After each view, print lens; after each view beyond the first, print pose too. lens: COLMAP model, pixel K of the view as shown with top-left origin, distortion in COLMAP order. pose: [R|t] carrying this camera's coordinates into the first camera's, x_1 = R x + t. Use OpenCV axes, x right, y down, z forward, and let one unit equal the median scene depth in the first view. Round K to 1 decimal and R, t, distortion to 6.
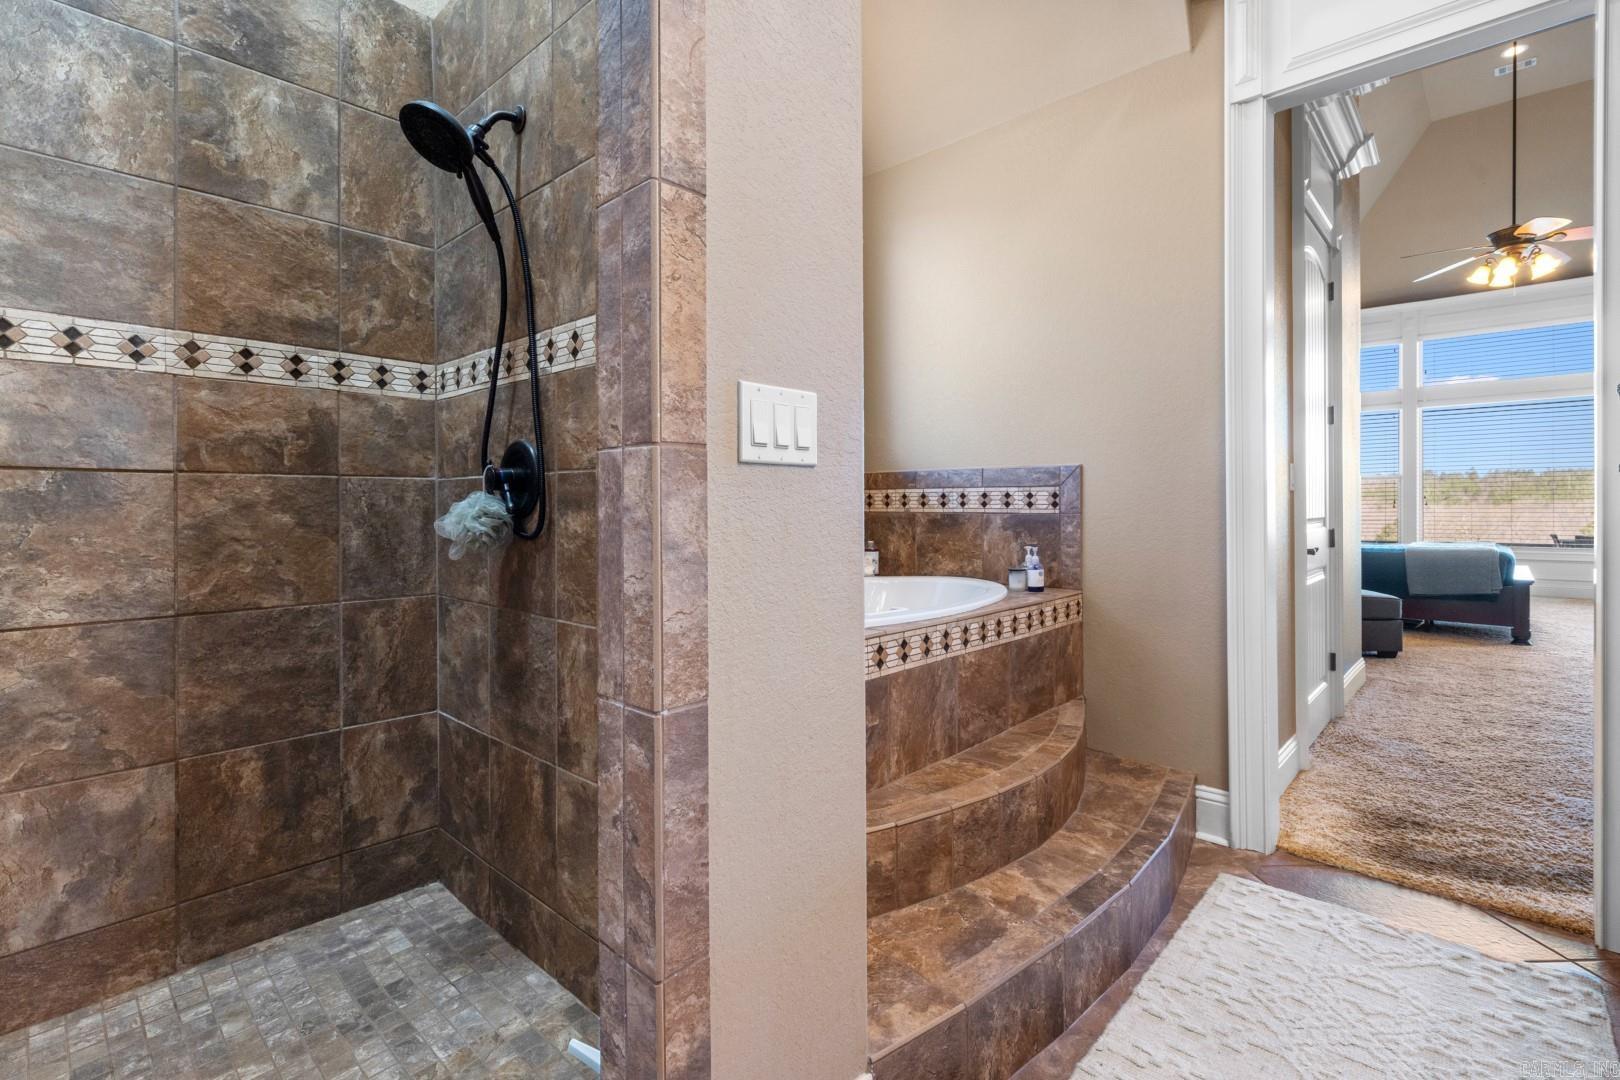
lens RADIAL K [[730.1, 0, 807.2], [0, 730.1, 518.5], [0, 0, 1]] dist [0.003549, 0.000292]
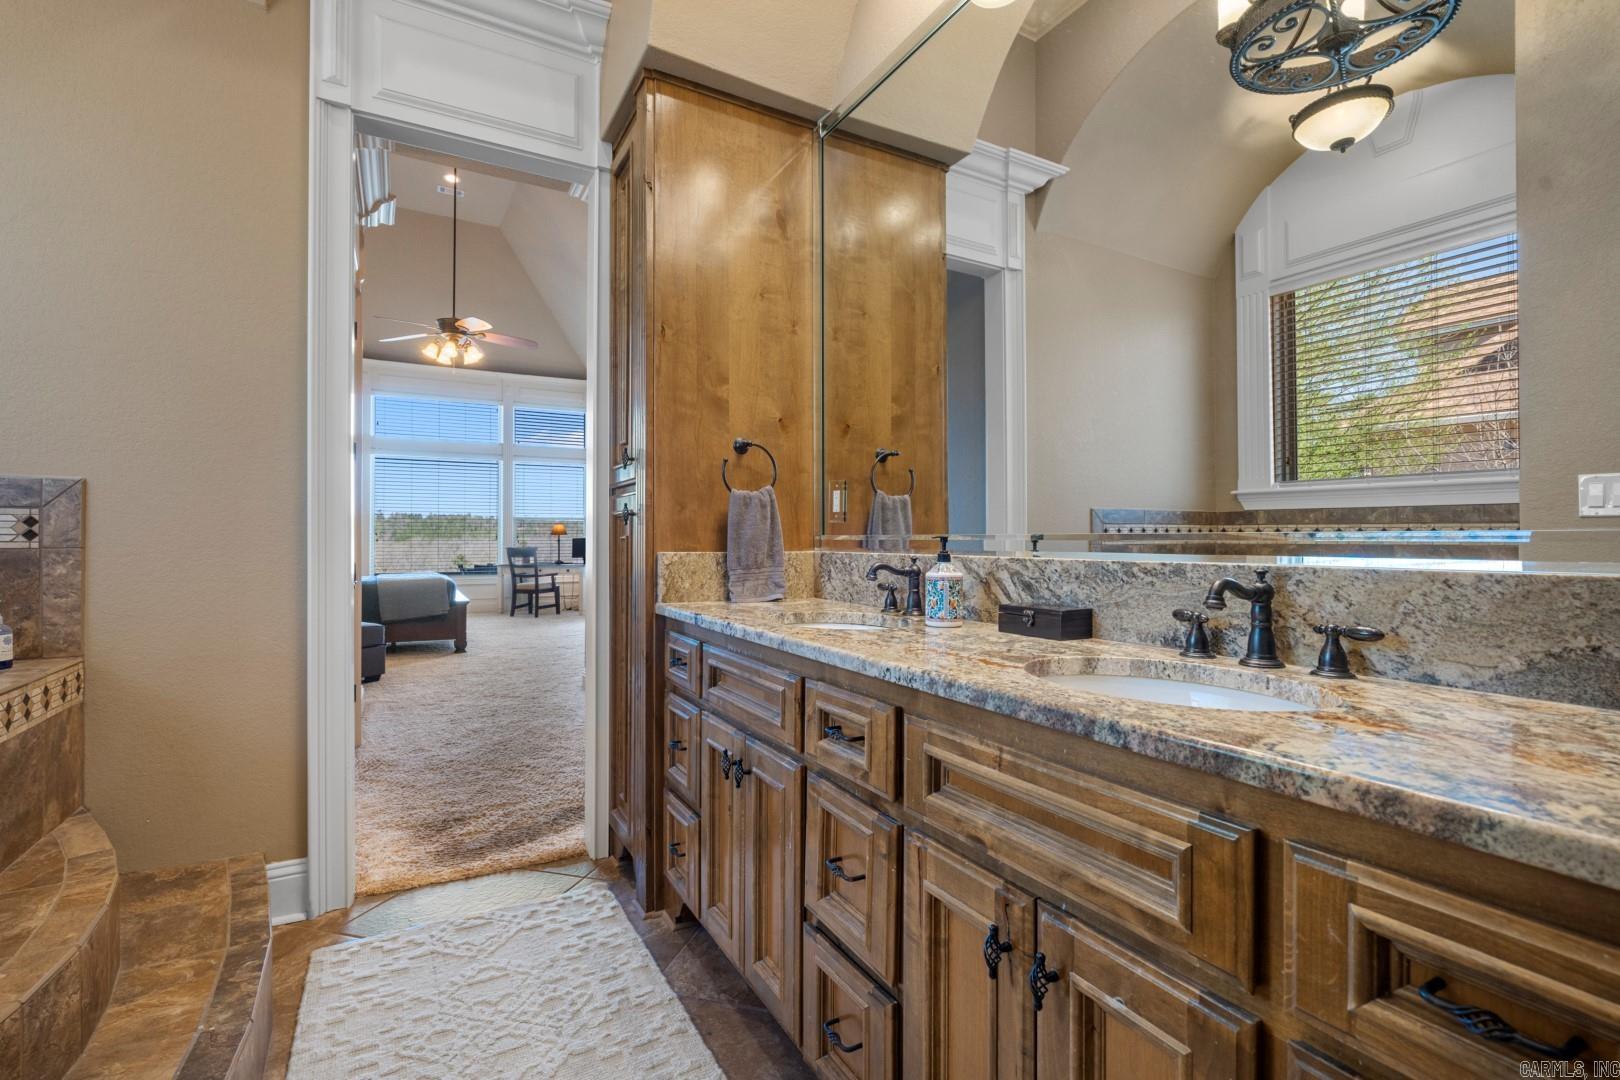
lens RADIAL K [[731.8, 0, 808.8], [0, 731.8, 542.2], [0, 0, 1]] dist [0.000199, 0.000198]
pose [[0.326780, 0.003906, 0.945092, -0.072325], [0.011613, 0.999899, -0.008148, 0.001463], [-0.945029, 0.013637, 0.326702, 0.119937]]
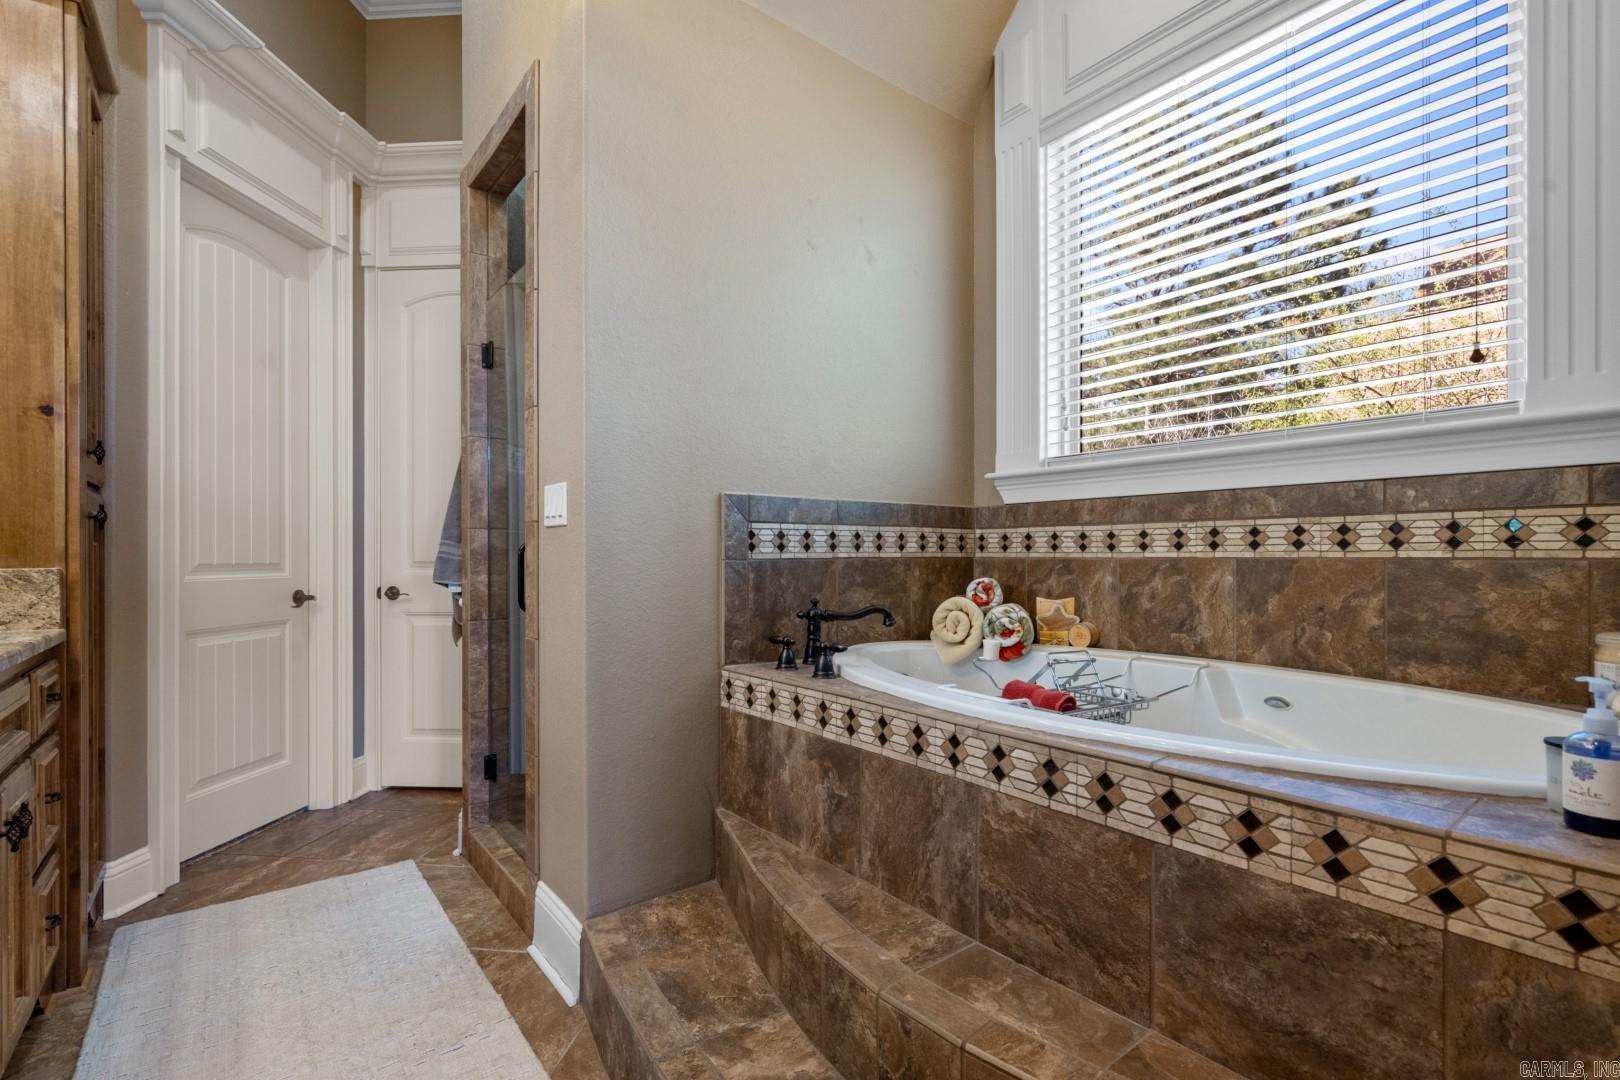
lens RADIAL K [[731.8, 0, 808.8], [0, 731.8, 542.2], [0, 0, 1]] dist [0.000199, 0.000198]
pose [[-0.136397, -0.005074, -0.990641, 0.711192], [-0.012530, 0.999916, -0.003396, -0.014982], [0.990575, 0.011949, -0.136450, 0.783251]]
